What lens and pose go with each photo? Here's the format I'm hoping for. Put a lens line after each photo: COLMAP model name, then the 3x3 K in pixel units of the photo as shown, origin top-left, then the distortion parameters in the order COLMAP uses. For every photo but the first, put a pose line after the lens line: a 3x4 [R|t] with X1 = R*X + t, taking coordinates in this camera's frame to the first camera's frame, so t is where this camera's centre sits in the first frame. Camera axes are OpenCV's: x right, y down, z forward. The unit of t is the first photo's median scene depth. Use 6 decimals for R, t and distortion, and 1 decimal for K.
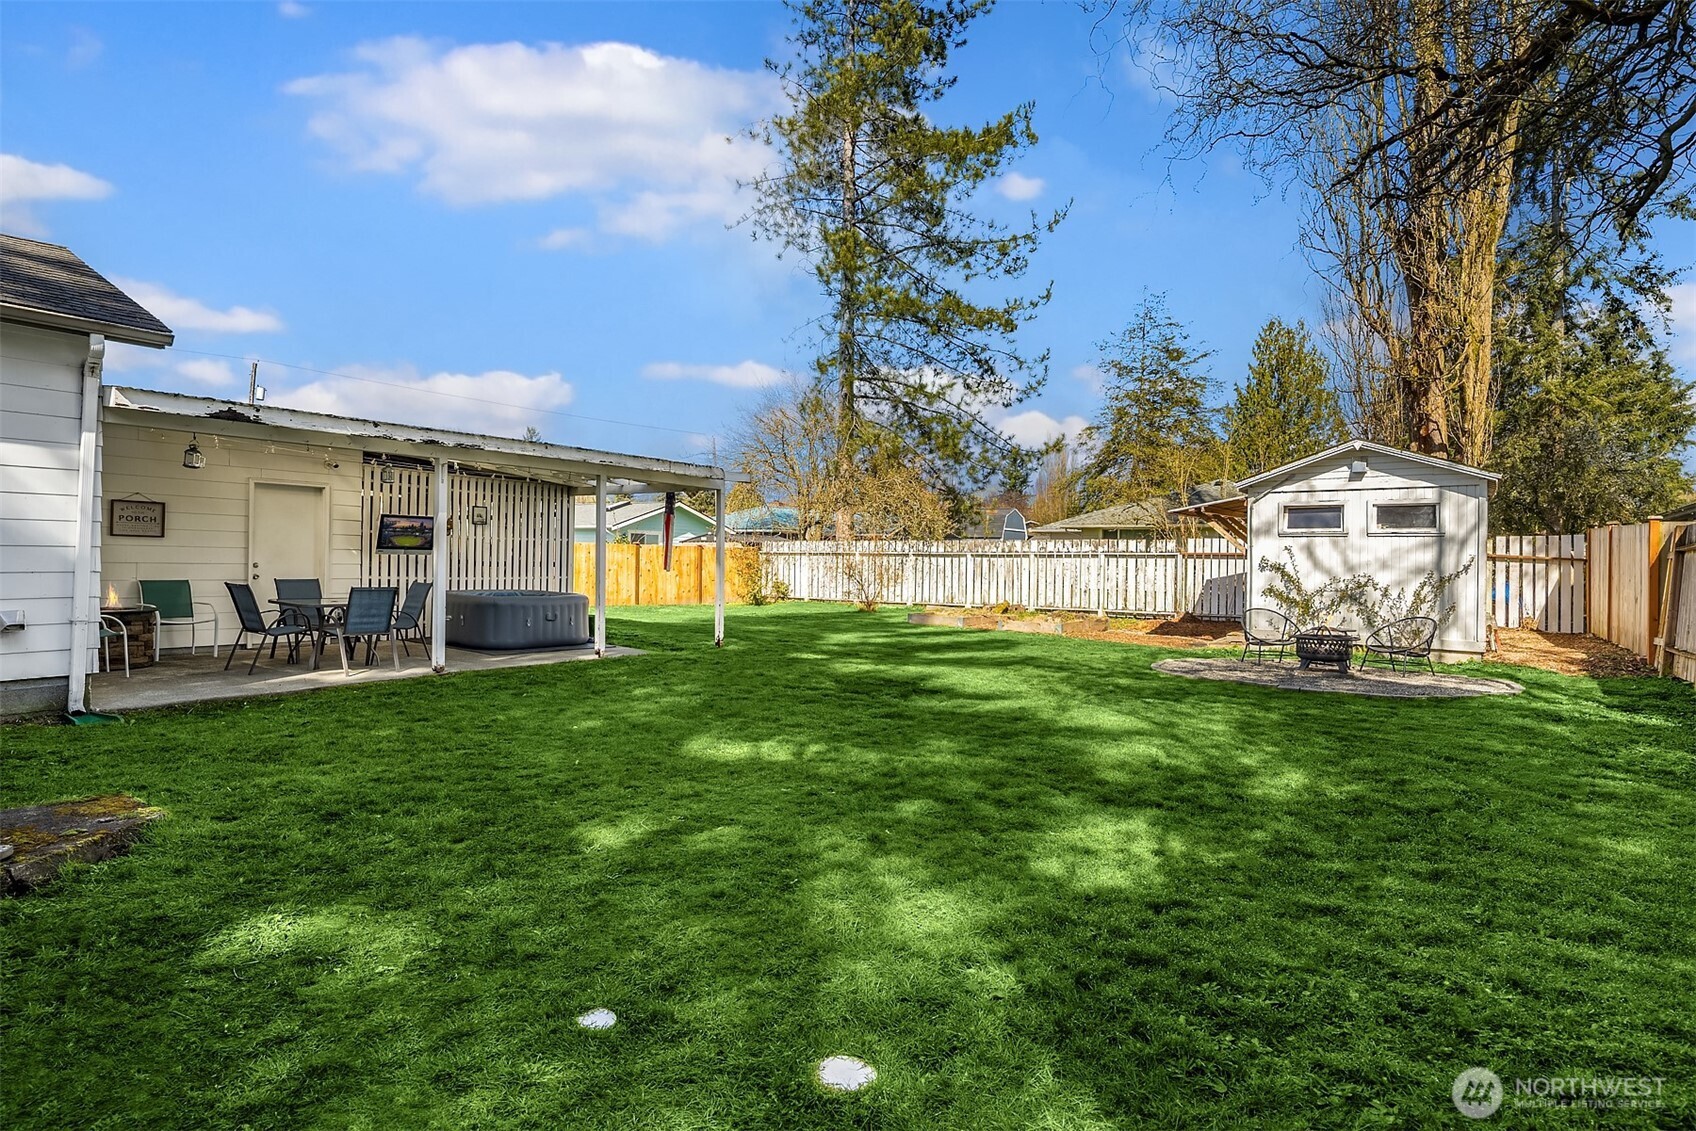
lens RADIAL K [[848.9, 0, 846.7], [0, 848.9, 547.8], [0, 0, 1]] dist [-0.000803, -0.000638]
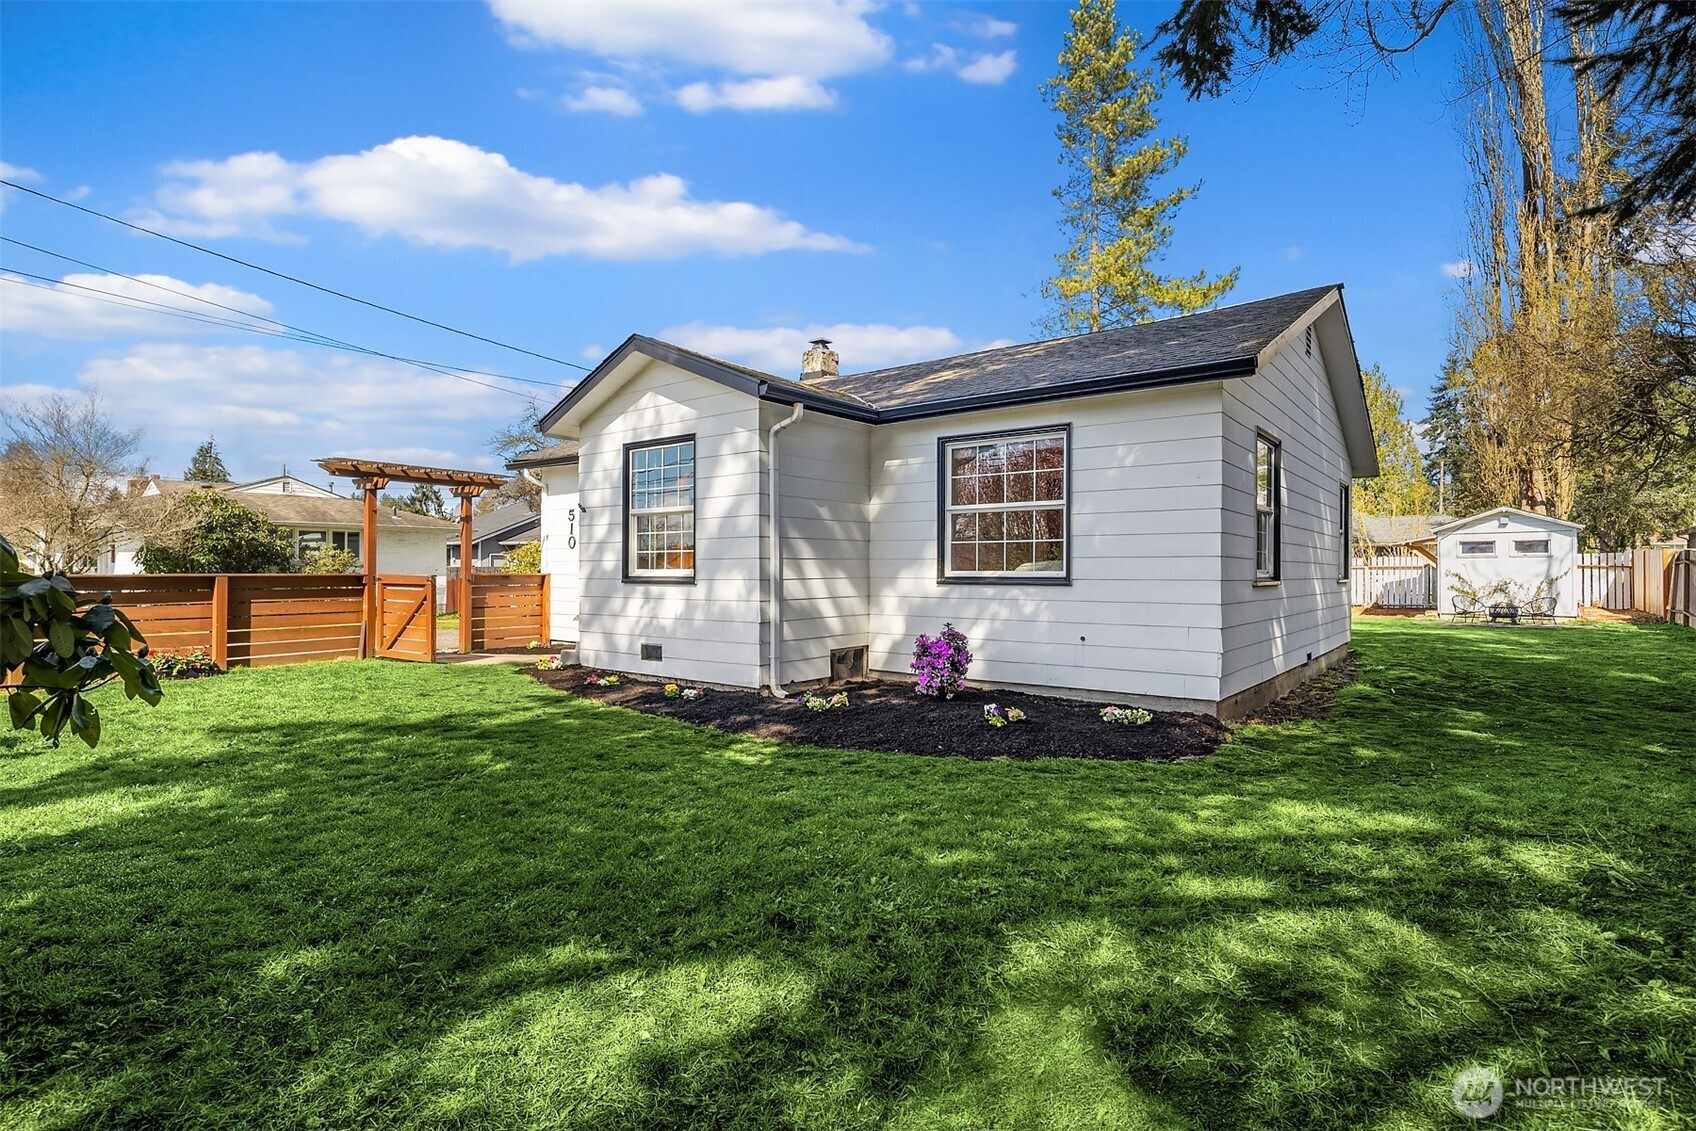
lens RADIAL K [[832.7, 0, 848.0], [0, 832.7, 565.5], [0, 0, 1]] dist [0.001200, 0.000391]
pose [[0.998954, -0.020108, -0.041074, -0.743439], [0.020114, 0.999798, -0.000273, -0.023285], [0.041071, -0.000554, 0.999156, -0.870228]]
